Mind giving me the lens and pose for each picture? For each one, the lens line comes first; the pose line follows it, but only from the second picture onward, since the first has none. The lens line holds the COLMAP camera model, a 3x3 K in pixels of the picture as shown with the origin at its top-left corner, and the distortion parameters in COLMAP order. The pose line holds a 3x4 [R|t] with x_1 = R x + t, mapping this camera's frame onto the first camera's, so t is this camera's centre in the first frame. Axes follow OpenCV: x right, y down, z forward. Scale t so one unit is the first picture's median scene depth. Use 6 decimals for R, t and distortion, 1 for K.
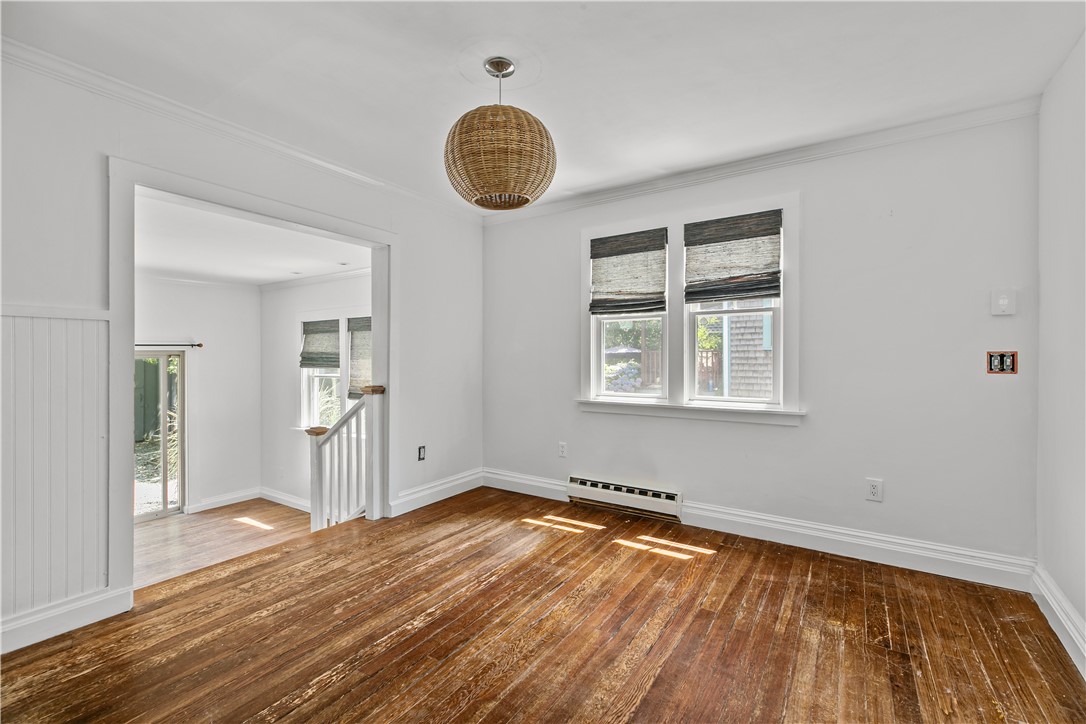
lens RADIAL K [[518.6, 0, 542.8], [0, 518.6, 359.5], [0, 0, 1]] dist [0.004992, -0.000552]
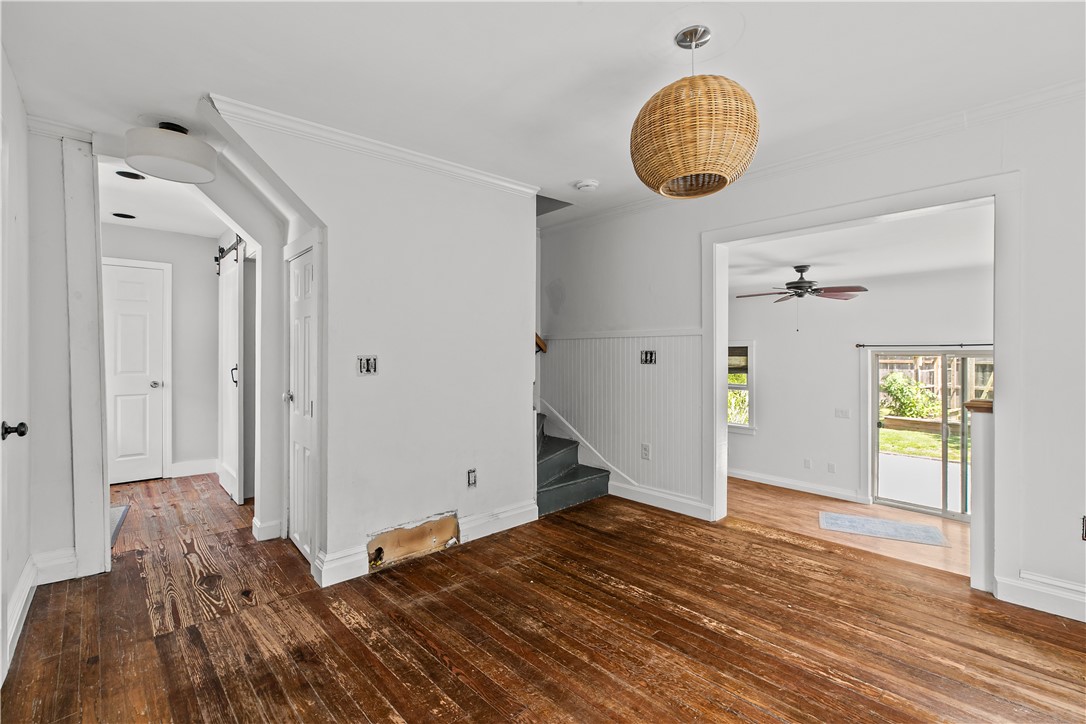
lens RADIAL K [[518.6, 0, 544.3], [0, 518.6, 356.3], [0, 0, 1]] dist [0.004992, -0.000552]
pose [[-0.303782, 0.008340, -0.952705, 0.727025], [-0.005847, 0.999927, 0.010618, -0.018853], [0.952724, 0.008796, -0.303711, 0.885192]]
